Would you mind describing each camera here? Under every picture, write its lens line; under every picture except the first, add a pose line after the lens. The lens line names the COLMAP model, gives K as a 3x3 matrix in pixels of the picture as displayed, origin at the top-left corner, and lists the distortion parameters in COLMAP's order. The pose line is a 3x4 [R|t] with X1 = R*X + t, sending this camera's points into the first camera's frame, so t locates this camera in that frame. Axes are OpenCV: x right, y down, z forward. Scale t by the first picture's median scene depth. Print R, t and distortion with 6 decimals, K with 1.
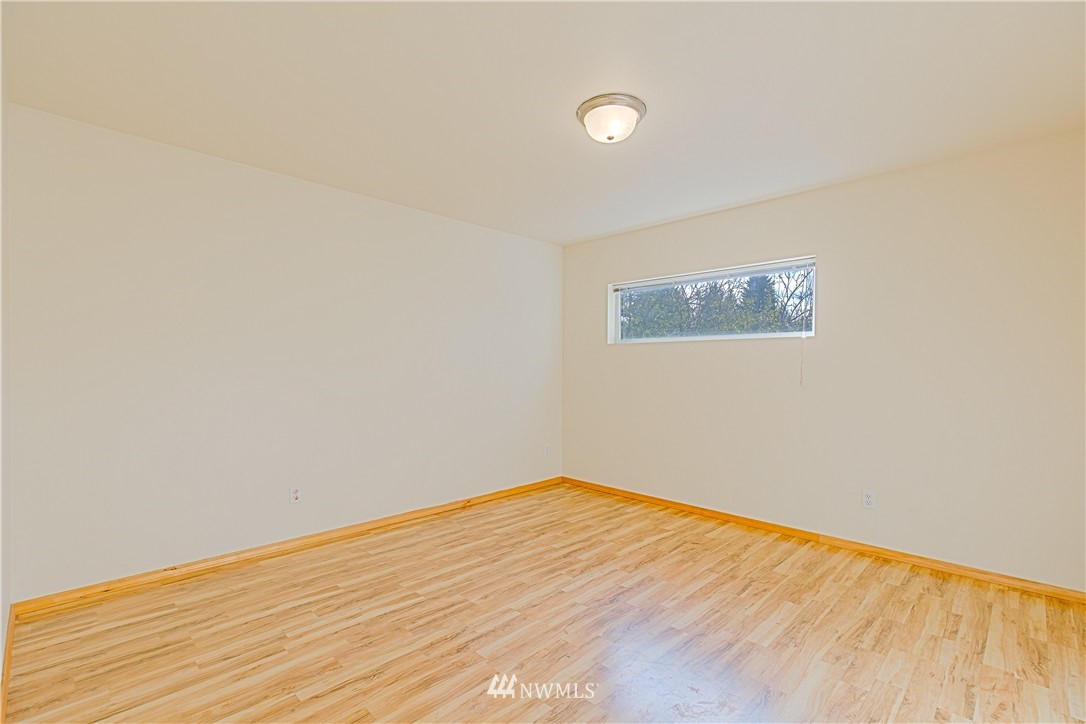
lens RADIAL K [[487.1, 0, 541.3], [0, 487.1, 371.7], [0, 0, 1]] dist [0.002903, 0.000128]
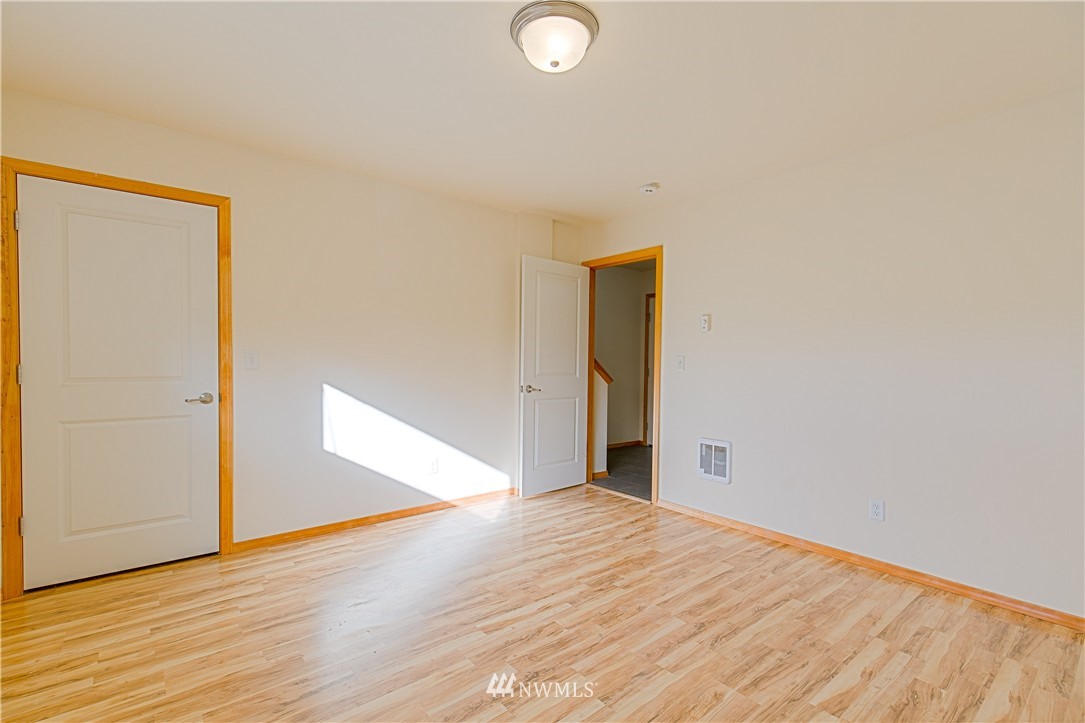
lens RADIAL K [[486.6, 0, 540.8], [0, 486.6, 371.2], [0, 0, 1]] dist [0.002903, 0.000128]
pose [[-0.994701, -0.020529, 0.100738, 0.077752], [-0.017317, 0.999317, 0.032649, -0.010631], [-0.101340, 0.030732, -0.994377, 1.842145]]
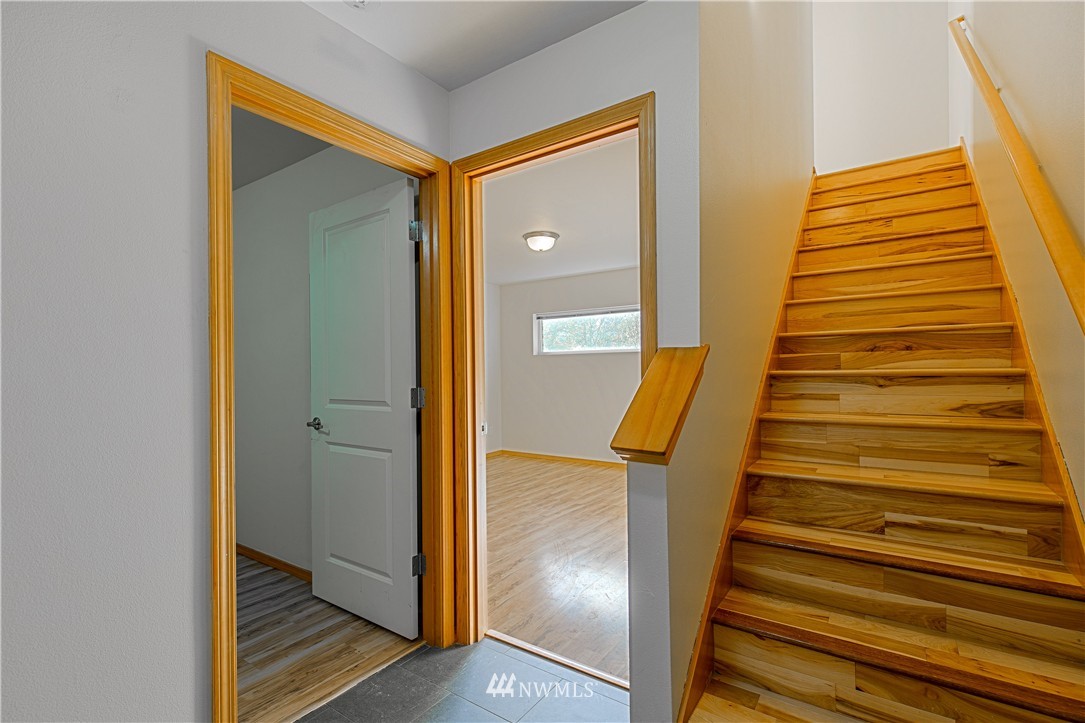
lens RADIAL K [[486.6, 0, 540.8], [0, 486.6, 371.2], [0, 0, 1]] dist [0.002903, 0.000128]
pose [[0.983388, -0.017592, 0.180662, -0.210766], [0.018948, 0.999804, -0.005787, 0.001784], [-0.180525, 0.009114, 0.983528, -0.867224]]
